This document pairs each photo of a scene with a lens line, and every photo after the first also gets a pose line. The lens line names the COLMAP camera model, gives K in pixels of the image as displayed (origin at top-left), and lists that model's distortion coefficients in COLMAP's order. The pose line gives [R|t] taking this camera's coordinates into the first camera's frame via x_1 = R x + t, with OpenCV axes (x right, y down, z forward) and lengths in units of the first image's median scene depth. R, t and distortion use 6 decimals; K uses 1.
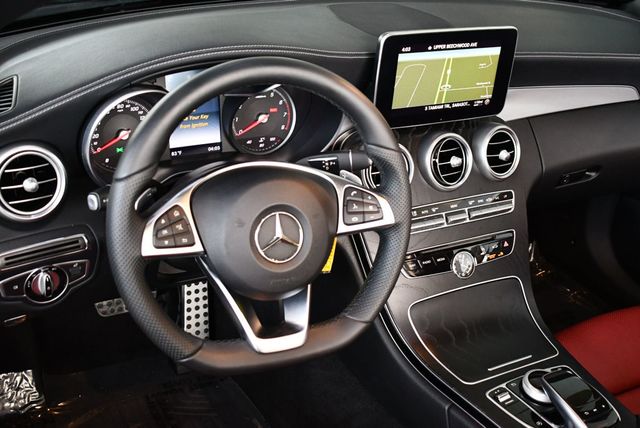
lens RADIAL K [[802.1, 0, 320.0], [0, 802.1, 214.0], [0, 0, 1]] dist [-0.067067, -0.015403]
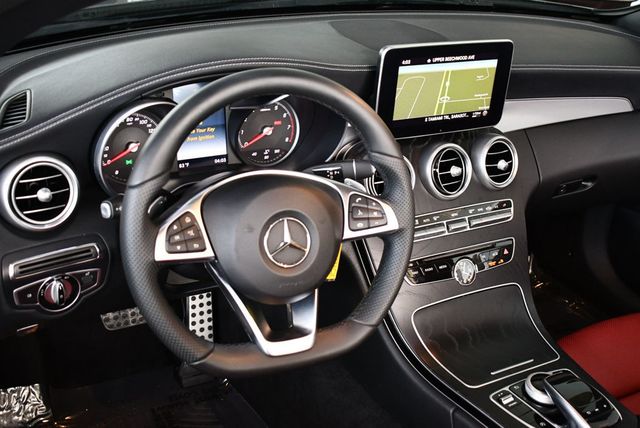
lens RADIAL K [[802.1, 0, 320.0], [0, 802.1, 214.0], [0, 0, 1]] dist [-0.067067, -0.015403]
pose [[0.999908, -0.011980, 0.006382, -0.011964], [0.012167, 0.999472, -0.030128, 0.018996], [-0.006018, 0.030202, 0.999526, -0.023863]]
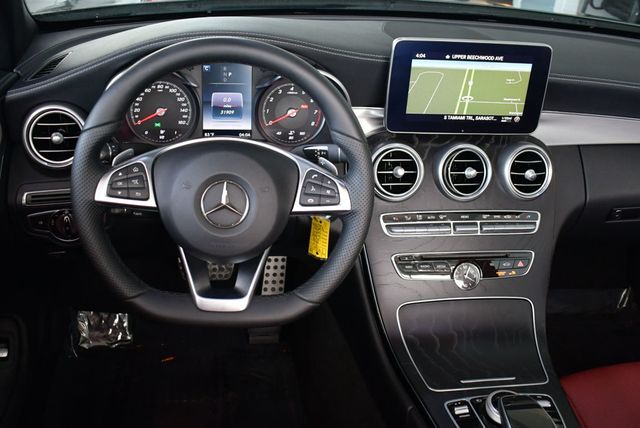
lens RADIAL K [[669.4, 0, 320.0], [0, 669.4, 214.0], [0, 0, 1]] dist [-0.076773, -0.004870]
pose [[0.936937, 0.128771, -0.324910, 0.283576], [-0.144905, 0.989108, -0.025849, 0.036778], [0.318043, 0.071300, 0.945392, 0.155035]]
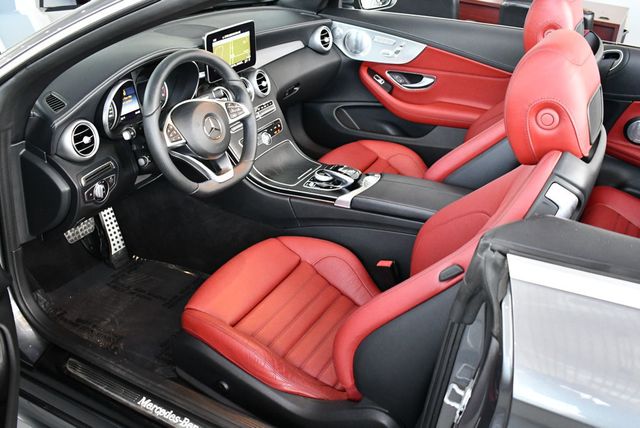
lens RADIAL K [[669.4, 0, 320.0], [0, 669.4, 214.0], [0, 0, 1]] dist [-0.076773, -0.004870]
pose [[0.839285, -0.322043, 0.438052, -0.537214], [0.316575, 0.944493, 0.087821, 0.145073], [-0.442020, 0.064969, 0.894649, -0.591952]]
